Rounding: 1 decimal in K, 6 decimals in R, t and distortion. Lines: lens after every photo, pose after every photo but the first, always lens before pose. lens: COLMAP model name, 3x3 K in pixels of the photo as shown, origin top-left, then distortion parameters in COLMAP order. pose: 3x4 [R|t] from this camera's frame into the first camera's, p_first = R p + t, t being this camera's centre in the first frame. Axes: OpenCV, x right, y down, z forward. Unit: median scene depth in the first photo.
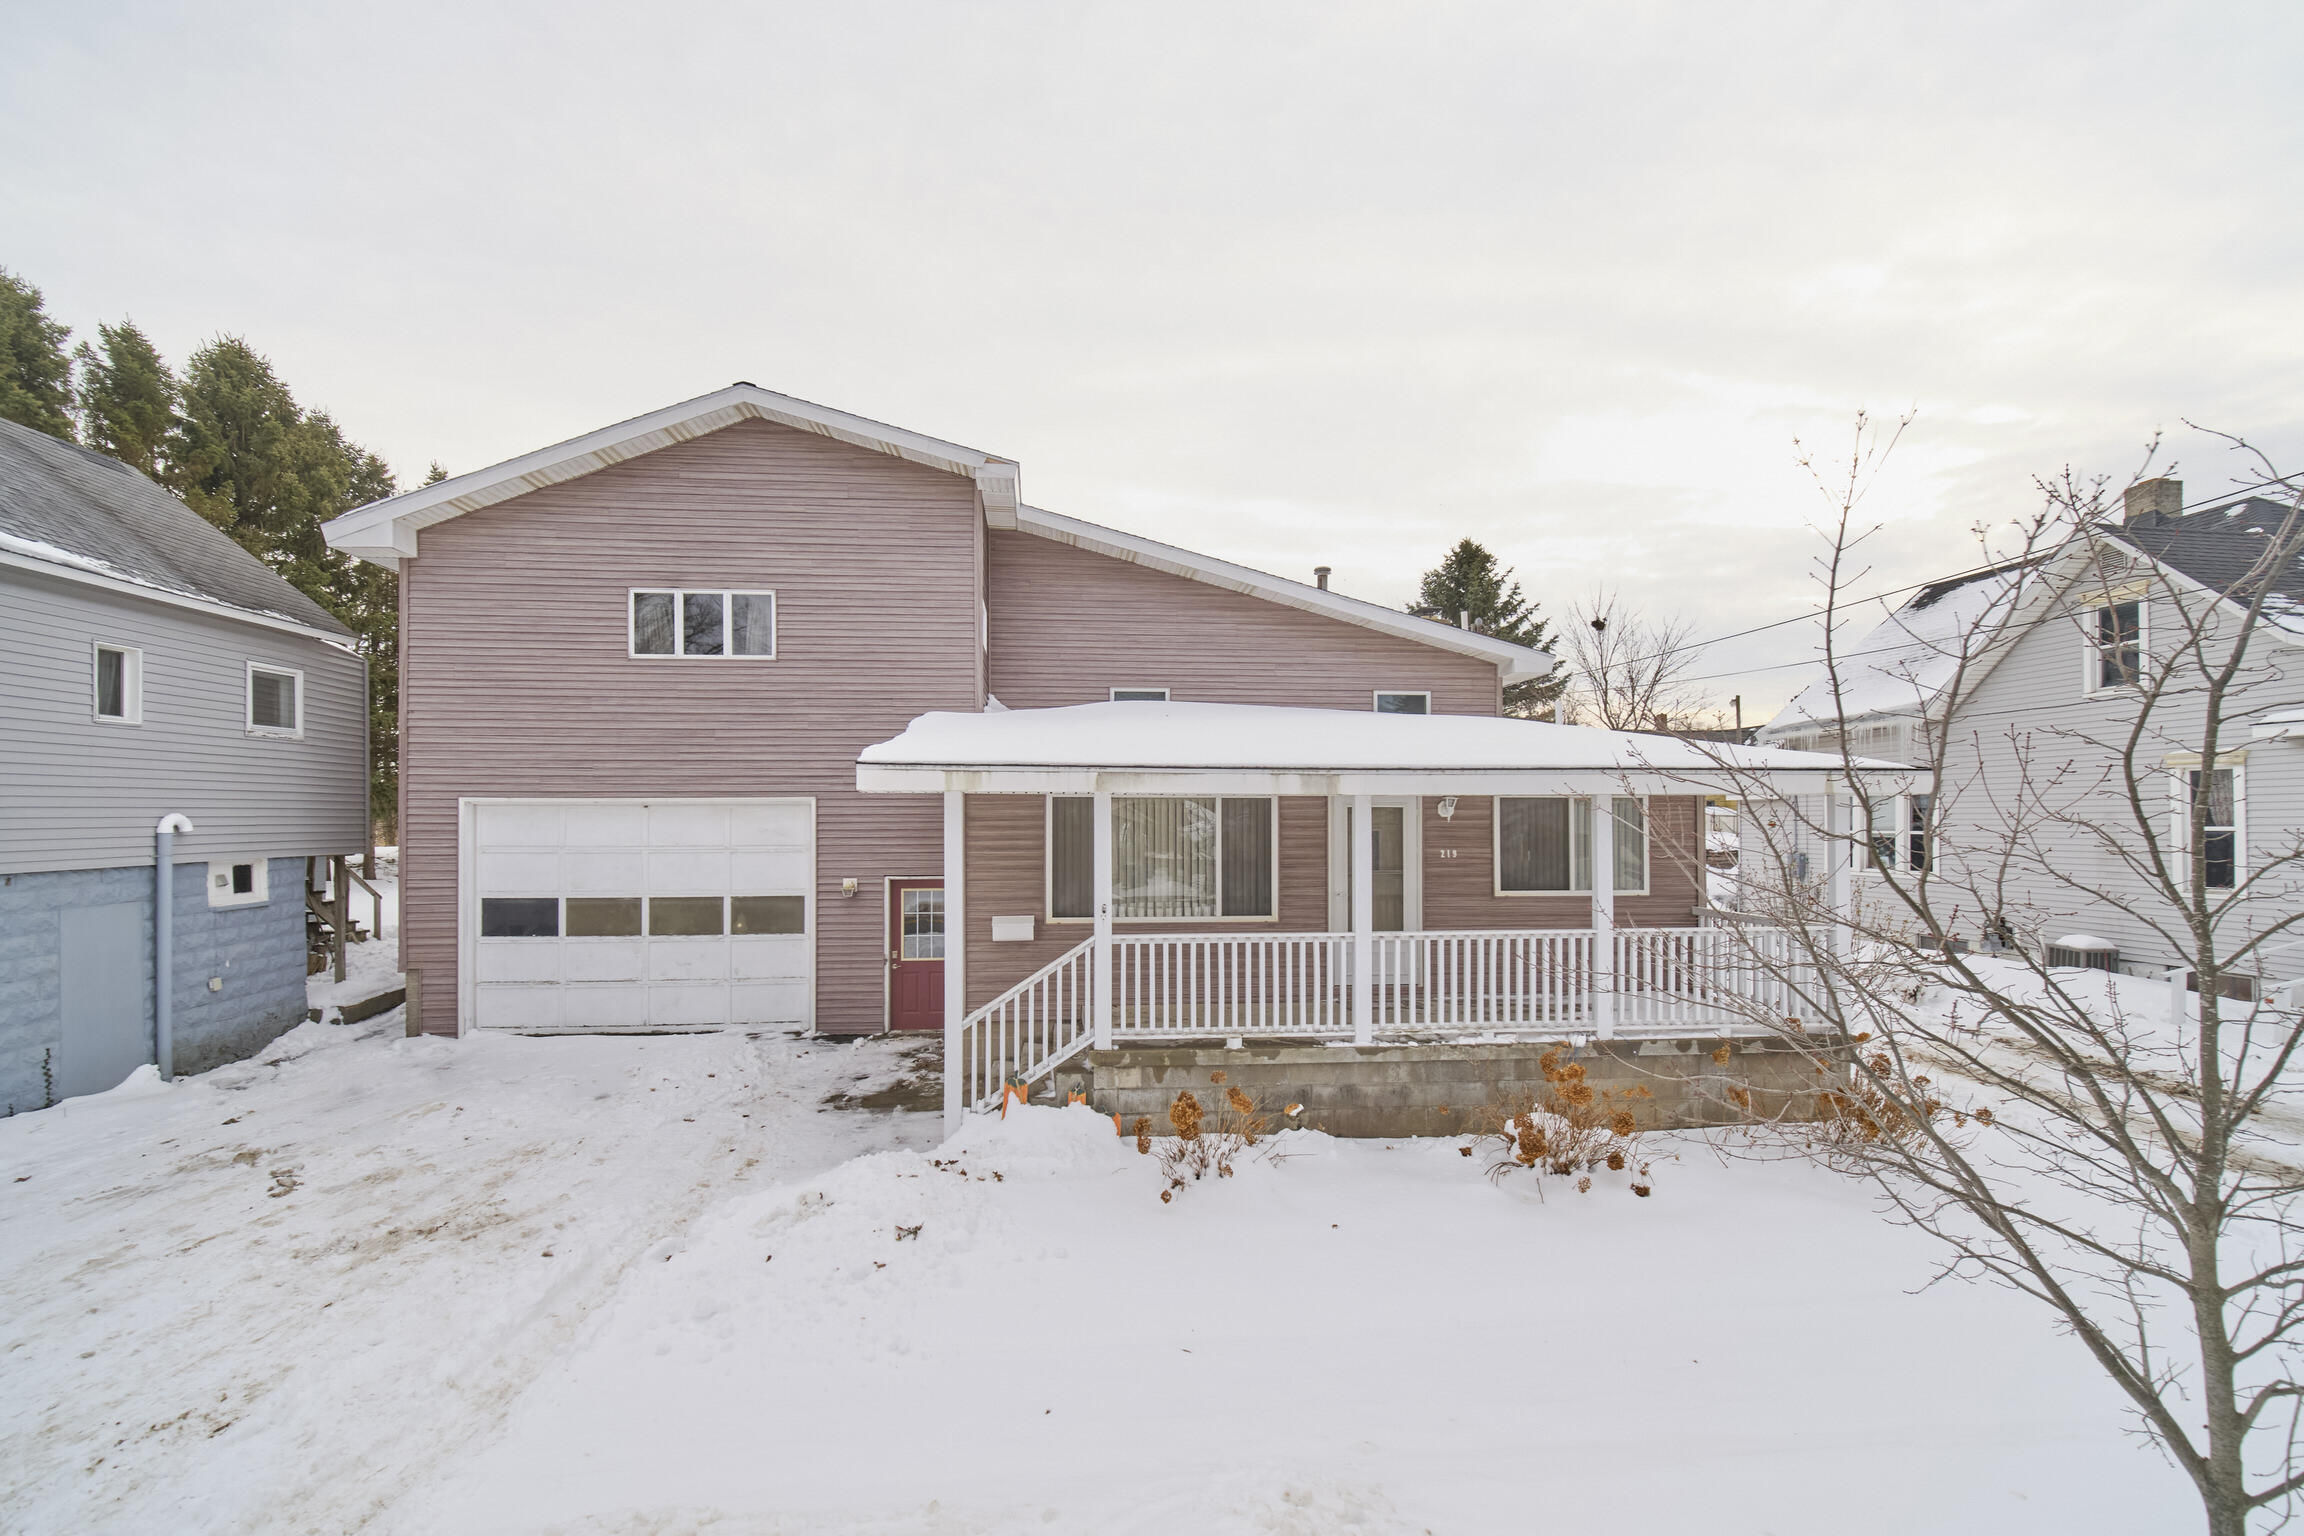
lens RADIAL K [[955.2, 0, 1145.3], [0, 955.2, 821.1], [0, 0, 1]] dist [-0.003592, 0.000394]
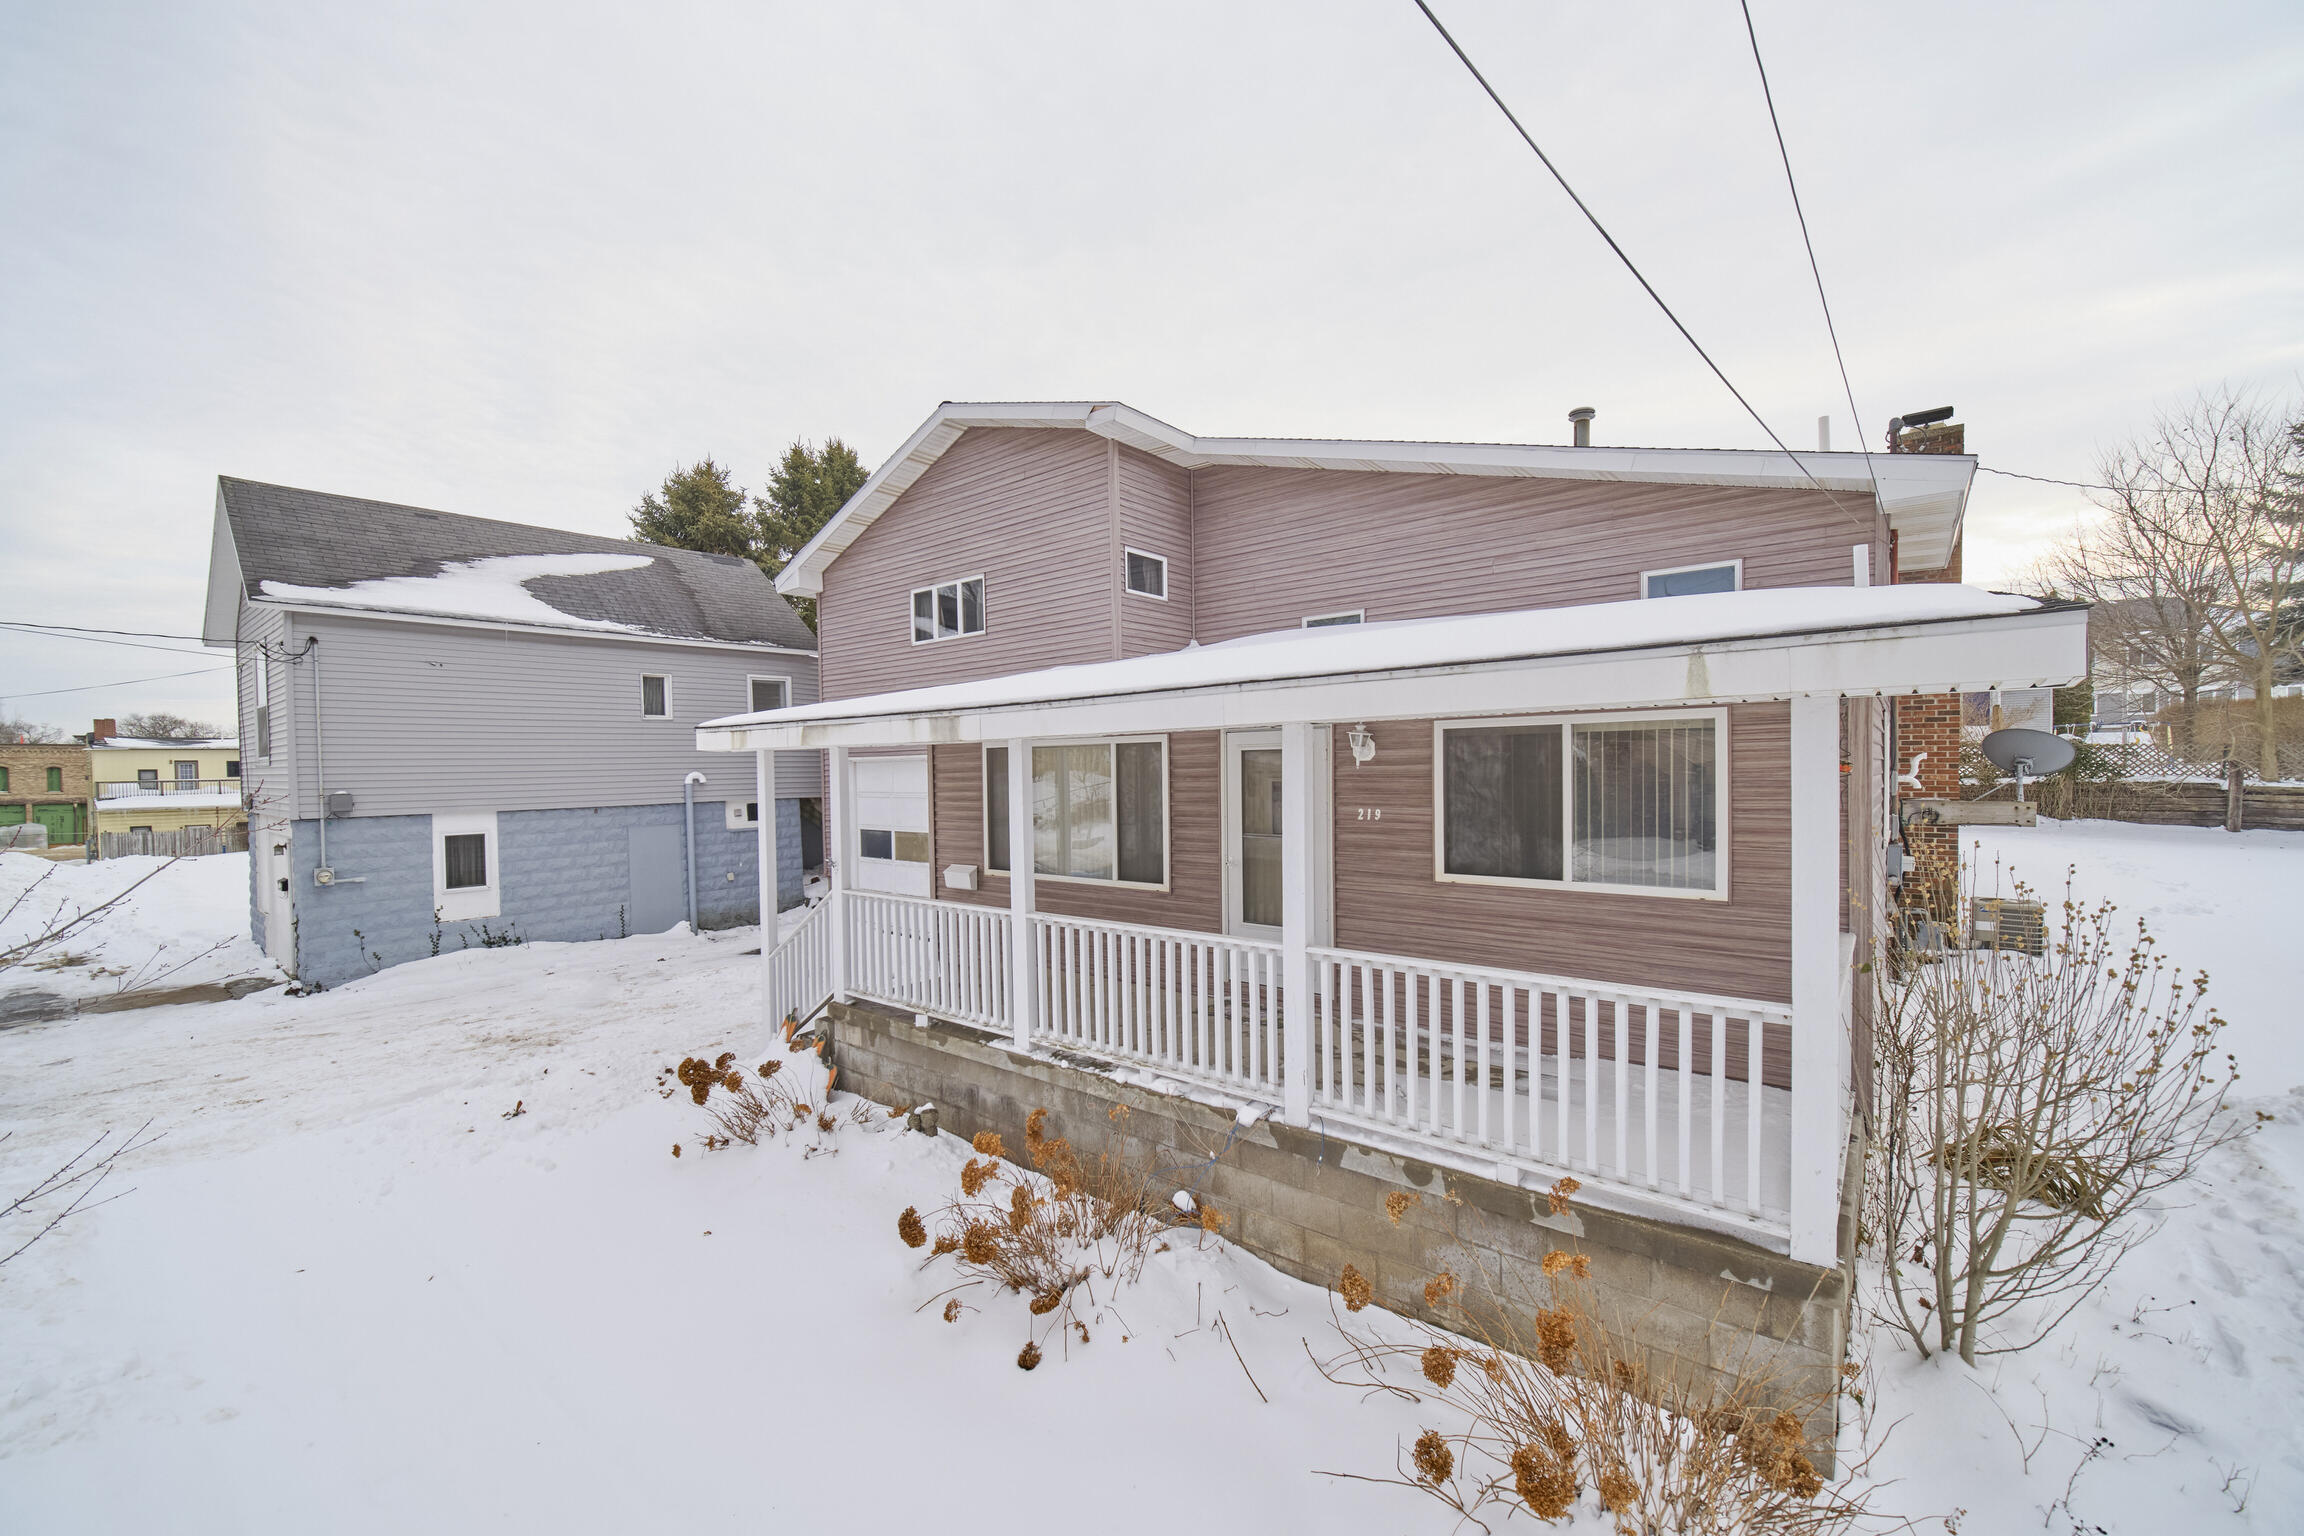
lens RADIAL K [[909.7, 0, 1157.3], [0, 909.7, 794.8], [0, 0, 1]] dist [-0.001884, -0.000257]
pose [[0.719907, 0.008845, -0.694014, 0.549705], [0.015187, 0.999479, 0.028492, -0.000705], [0.693904, -0.031051, 0.719398, 0.351462]]
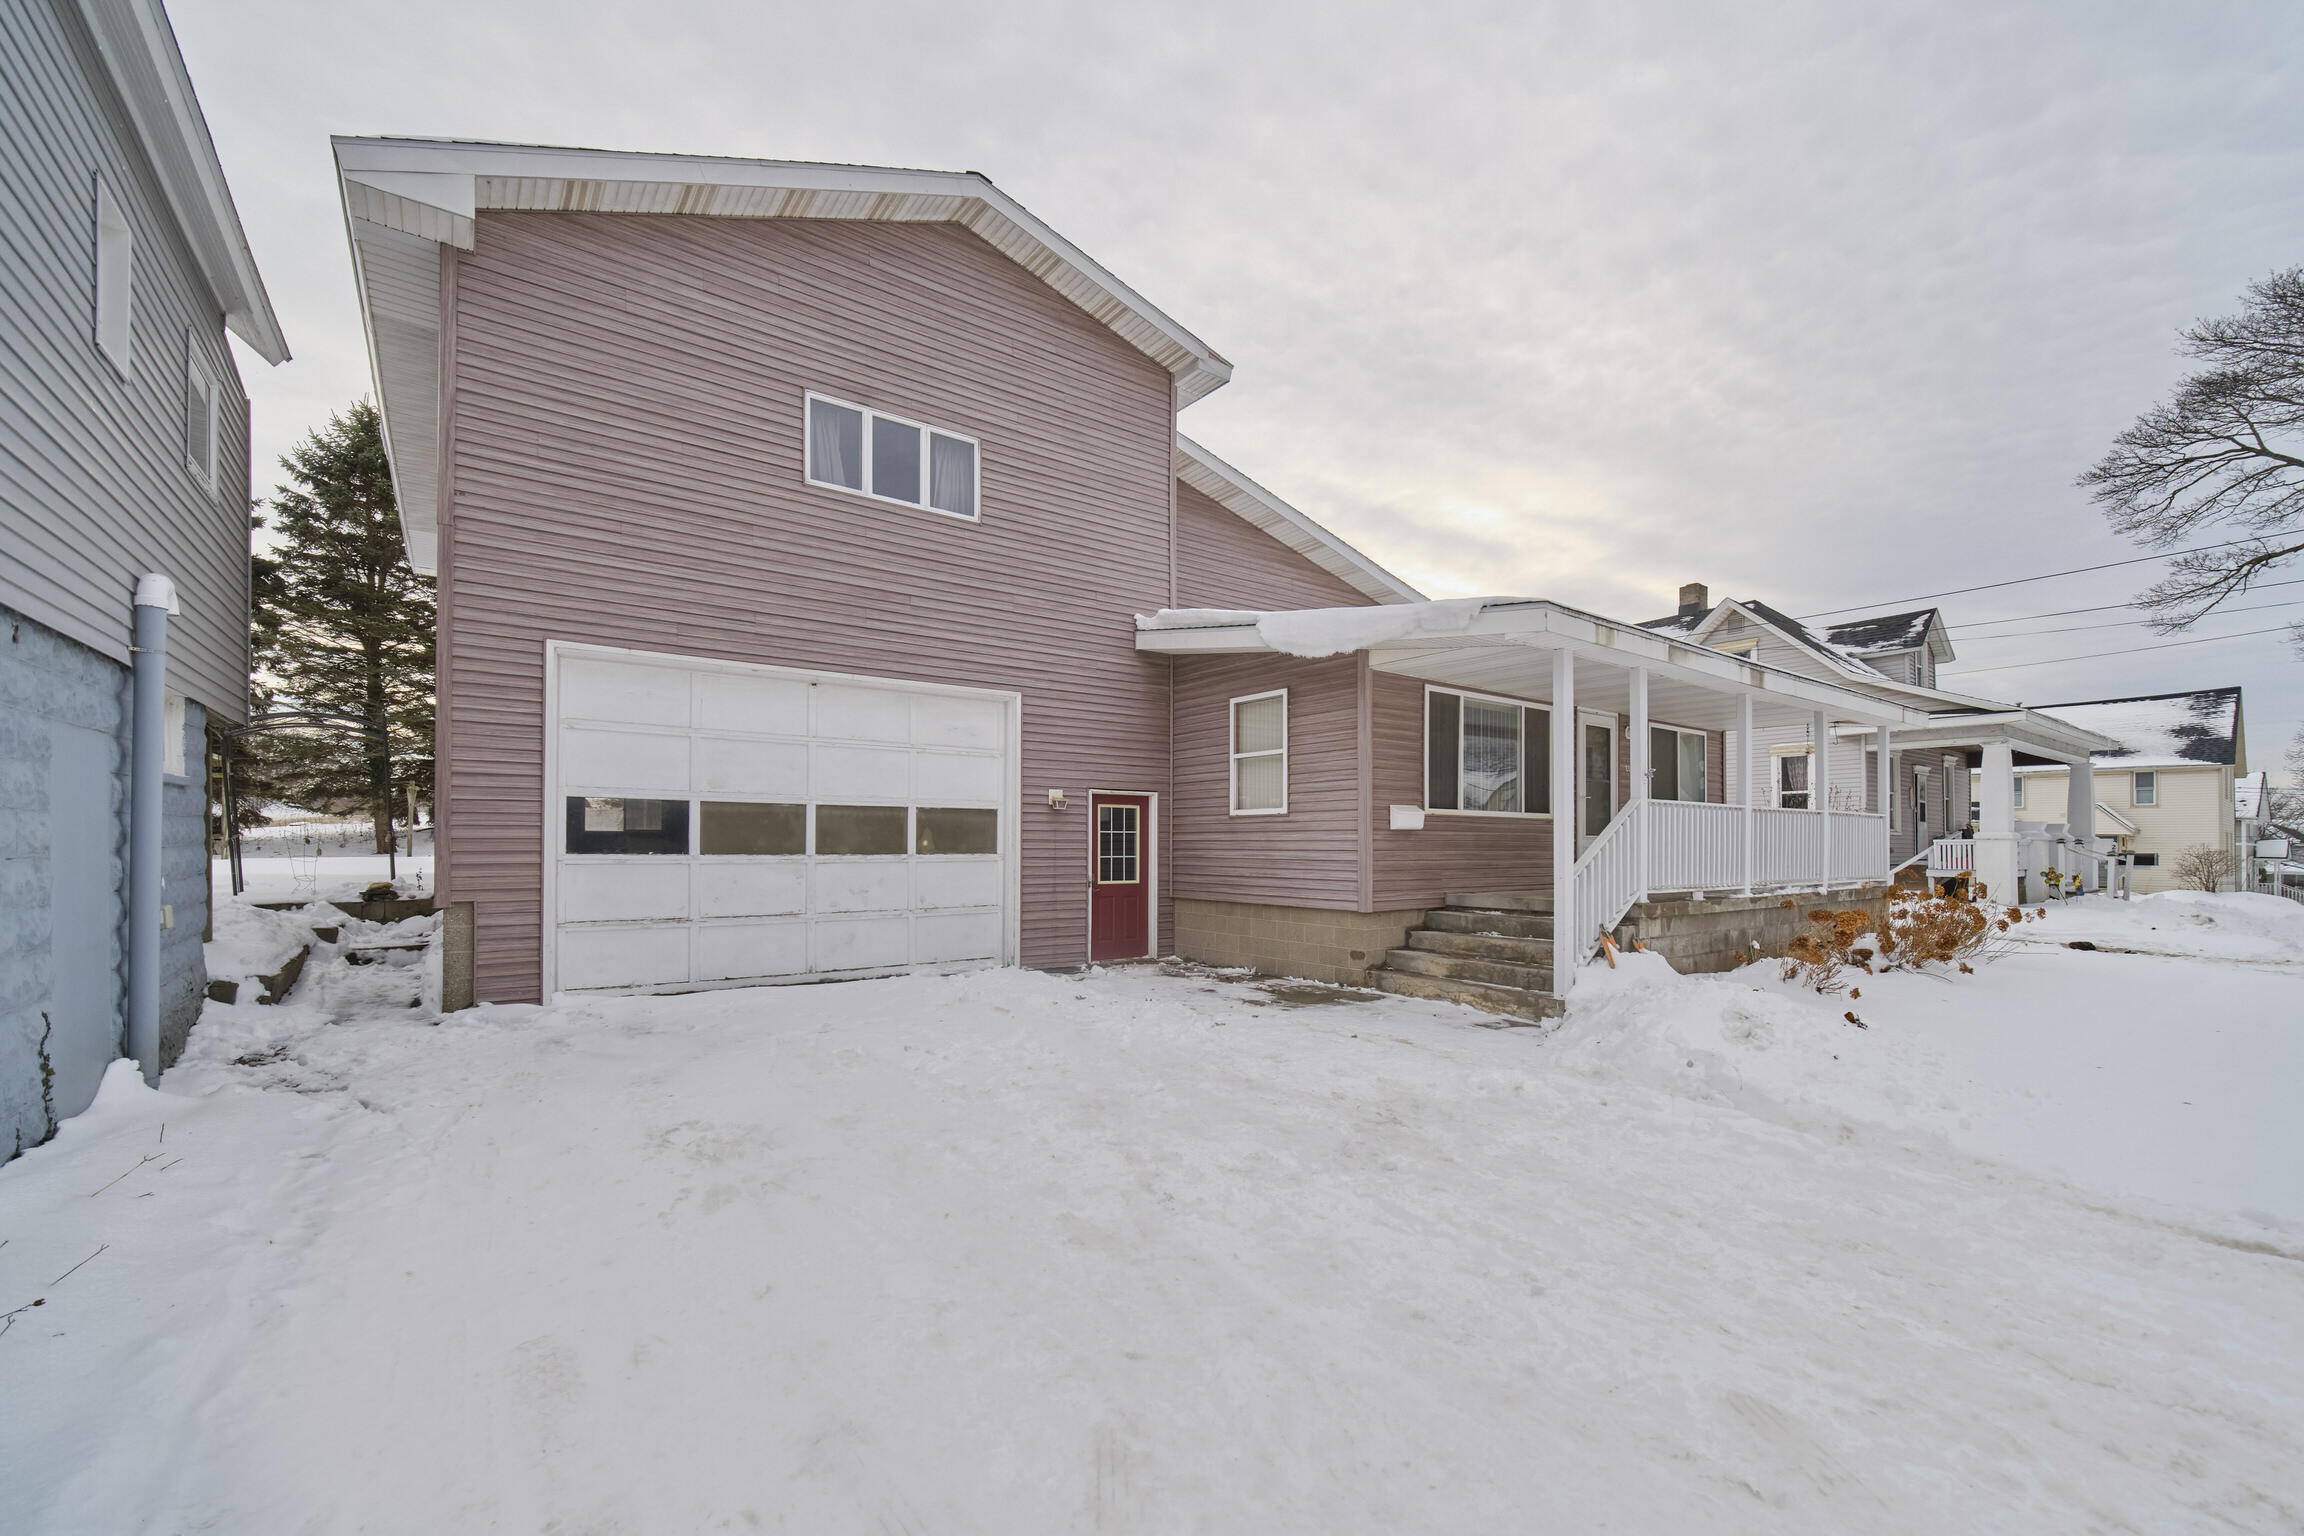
lens RADIAL K [[910.3, 0, 1165.1], [0, 910.3, 842.6], [0, 0, 1]] dist [-0.004835, 0.001751]
pose [[0.853277, 0.006495, 0.521418, -0.679825], [-0.007543, 0.999972, -0.000112, 0.111833], [-0.521404, -0.003838, 0.853301, 0.245101]]
